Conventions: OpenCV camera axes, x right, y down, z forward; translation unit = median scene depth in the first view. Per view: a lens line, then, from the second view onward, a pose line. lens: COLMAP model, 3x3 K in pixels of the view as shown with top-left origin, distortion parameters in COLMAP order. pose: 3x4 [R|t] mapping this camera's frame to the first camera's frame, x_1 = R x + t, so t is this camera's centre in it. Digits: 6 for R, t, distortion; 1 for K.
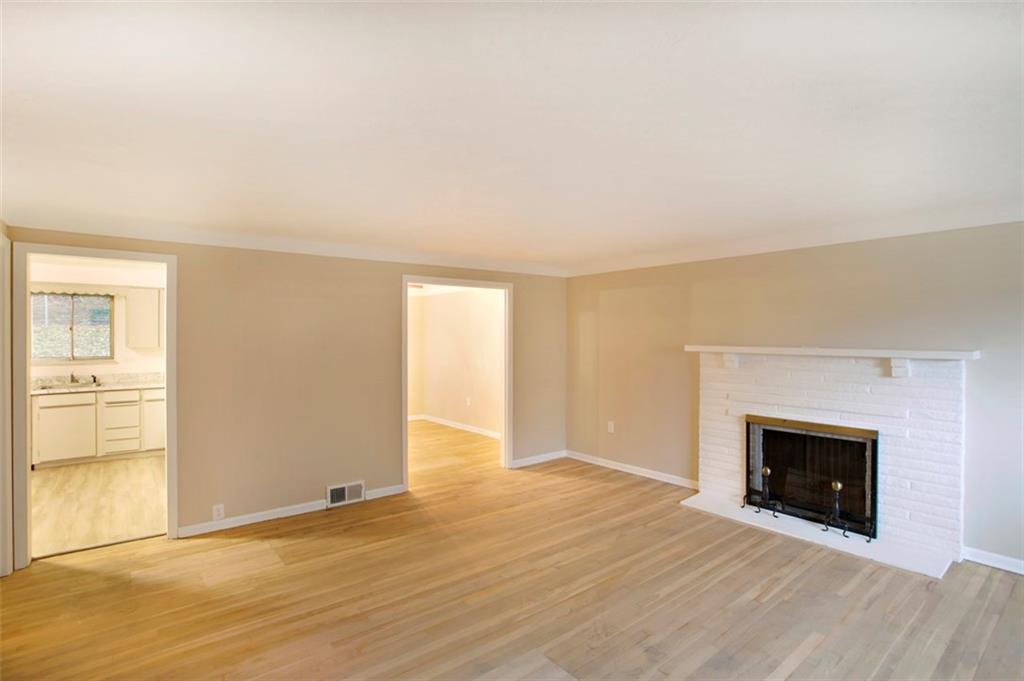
lens RADIAL K [[512.1, 0, 509.2], [0, 512.1, 338.5], [0, 0, 1]] dist [-0.014303, 0.003899]
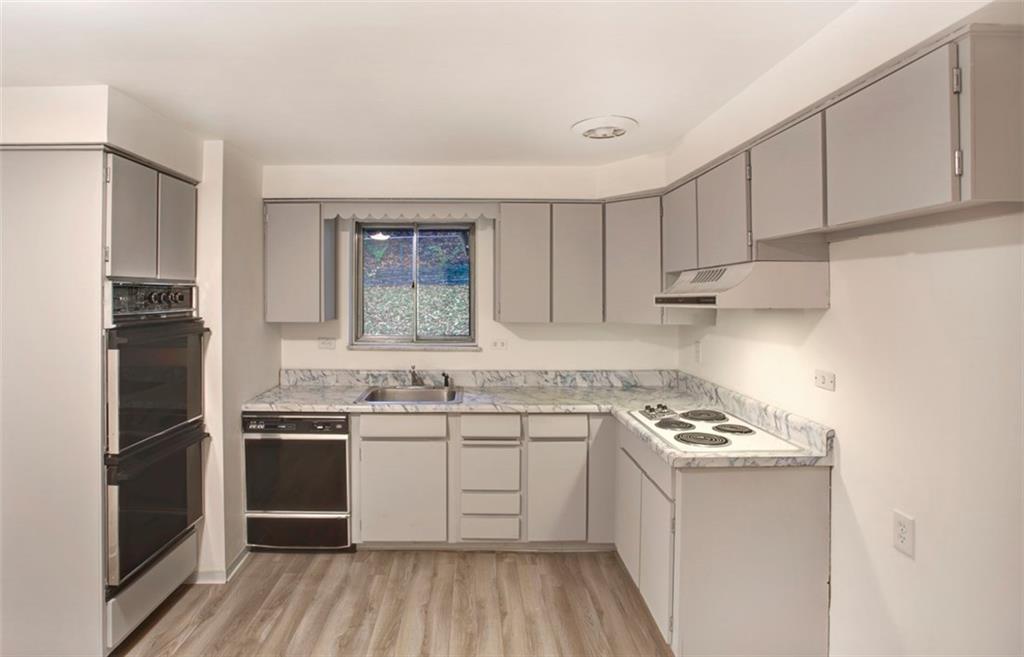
lens RADIAL K [[541.8, 0, 459.0], [0, 541.8, 292.4], [0, 0, 1]] dist [-0.034168, 0.002904]
pose [[0.782013, -0.001161, -0.623261, -0.461013], [-0.007544, 0.999907, -0.011329, -0.005172], [0.623216, 0.013561, 0.781932, 0.574757]]
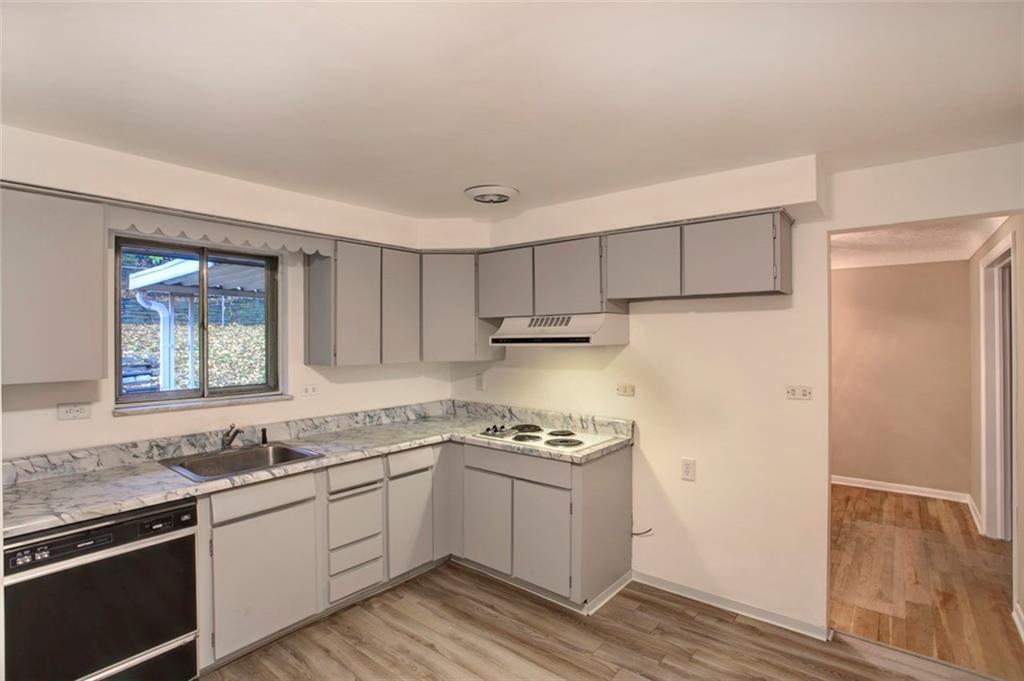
lens RADIAL K [[512.1, 0, 508.4], [0, 512.1, 340.2], [0, 0, 1]] dist [-0.014303, 0.003899]
pose [[0.975688, -0.004805, 0.219110, -0.716400], [0.005288, 0.999985, -0.001620, -0.004600], [-0.219099, 0.002739, 0.975699, 0.513146]]
